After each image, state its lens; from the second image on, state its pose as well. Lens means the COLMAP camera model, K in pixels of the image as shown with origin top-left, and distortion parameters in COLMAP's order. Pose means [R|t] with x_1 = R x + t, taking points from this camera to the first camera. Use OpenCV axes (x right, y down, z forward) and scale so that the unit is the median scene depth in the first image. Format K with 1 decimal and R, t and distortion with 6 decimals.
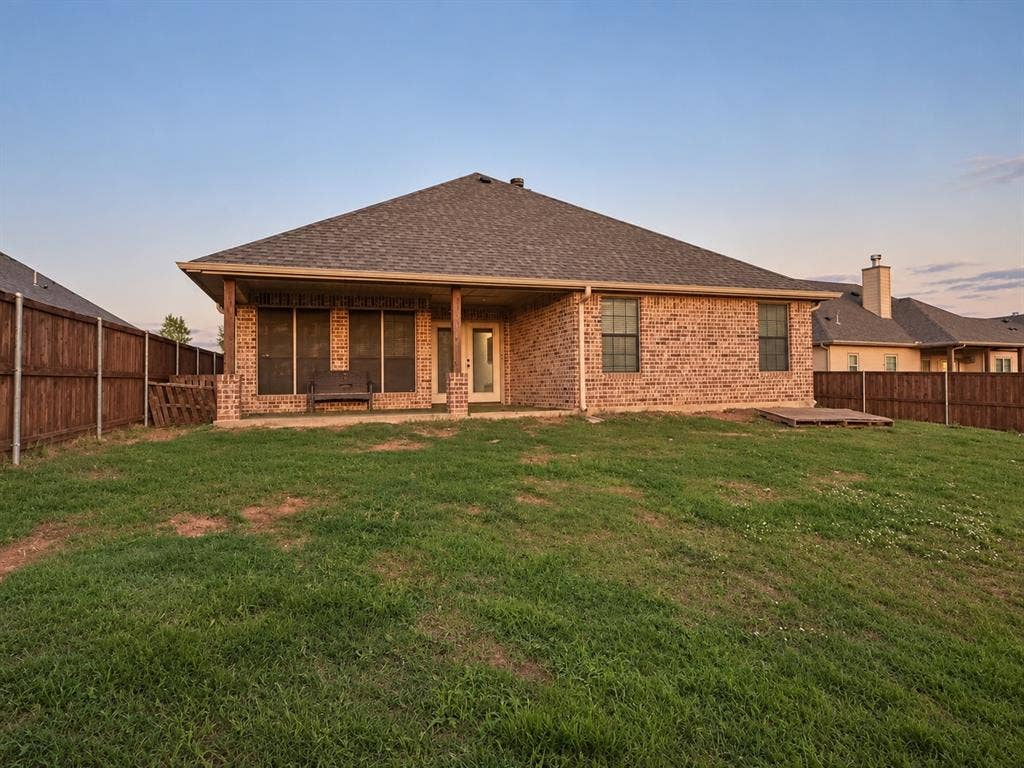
lens RADIAL K [[571.2, 0, 491.1], [0, 571.2, 384.0], [0, 0, 1]] dist [-0.015702, -0.001080]
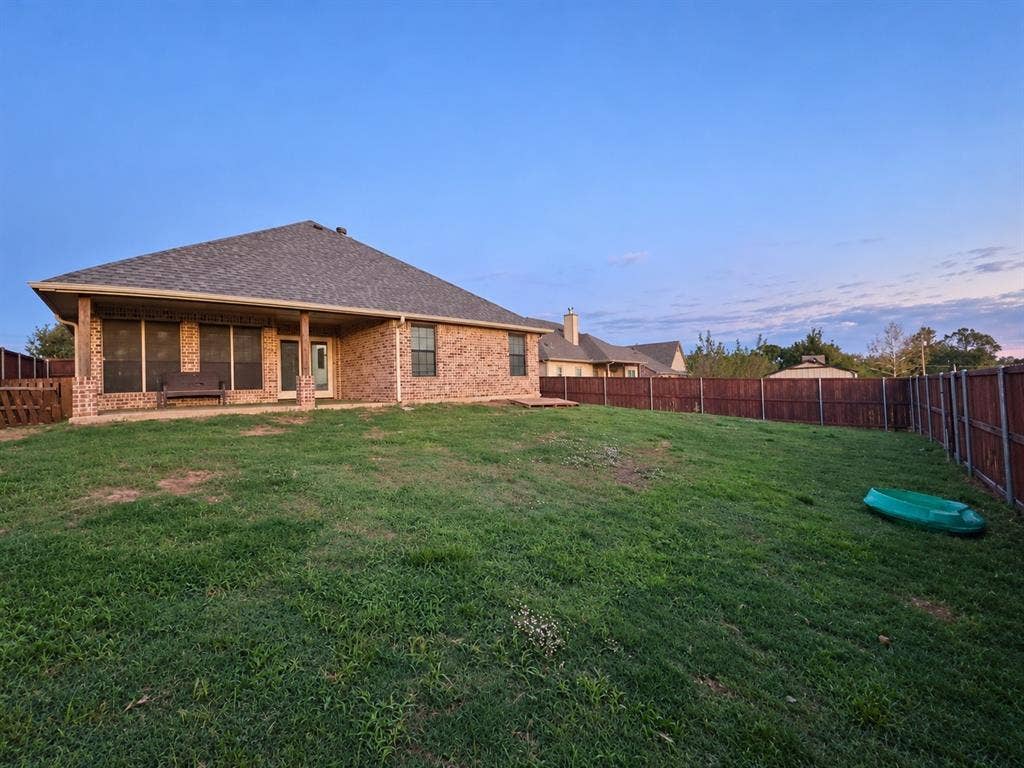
lens RADIAL K [[426.4, 0, 511.5], [0, 426.4, 378.0], [0, 0, 1]] dist [-0.014208, -0.000077]
pose [[0.899054, 0.004344, 0.437817, -0.049090], [0.002092, 0.999897, -0.014217, 0.000595], [-0.437833, 0.013698, 0.898952, -0.080537]]
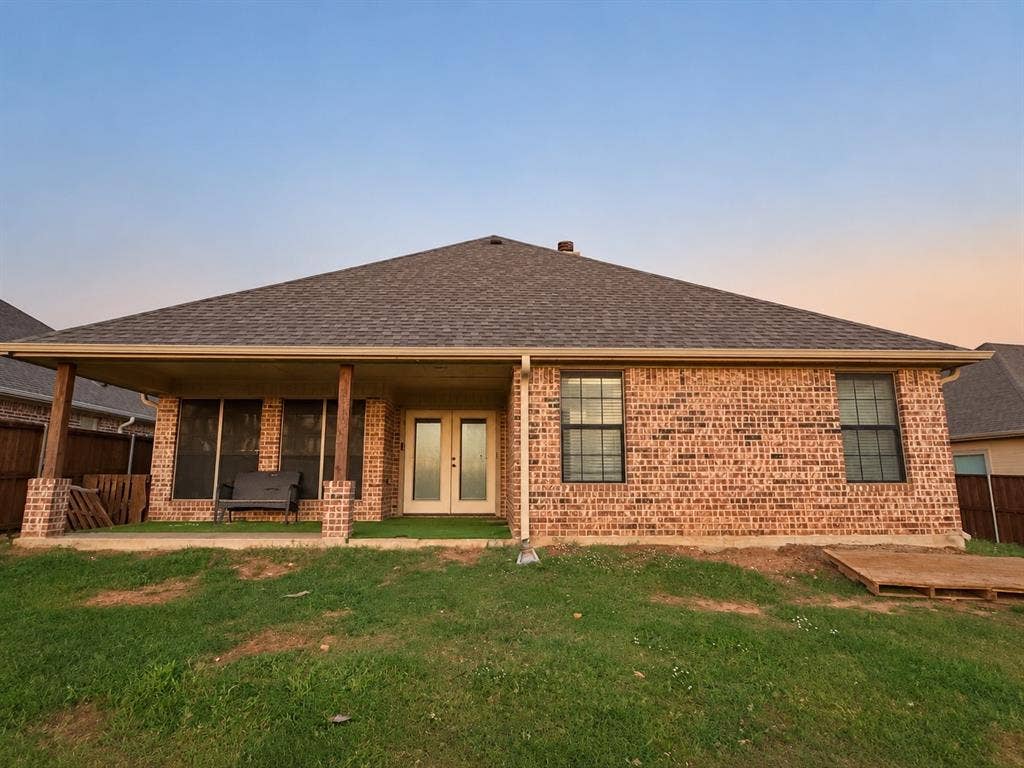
lens RADIAL K [[571.2, 0, 491.1], [0, 571.2, 384.0], [0, 0, 1]] dist [-0.015702, -0.001080]
pose [[0.957276, -0.028804, -0.287736, 0.303752], [-0.015940, 0.988258, -0.151961, -0.030271], [0.288735, 0.150056, 0.945577, 0.320969]]
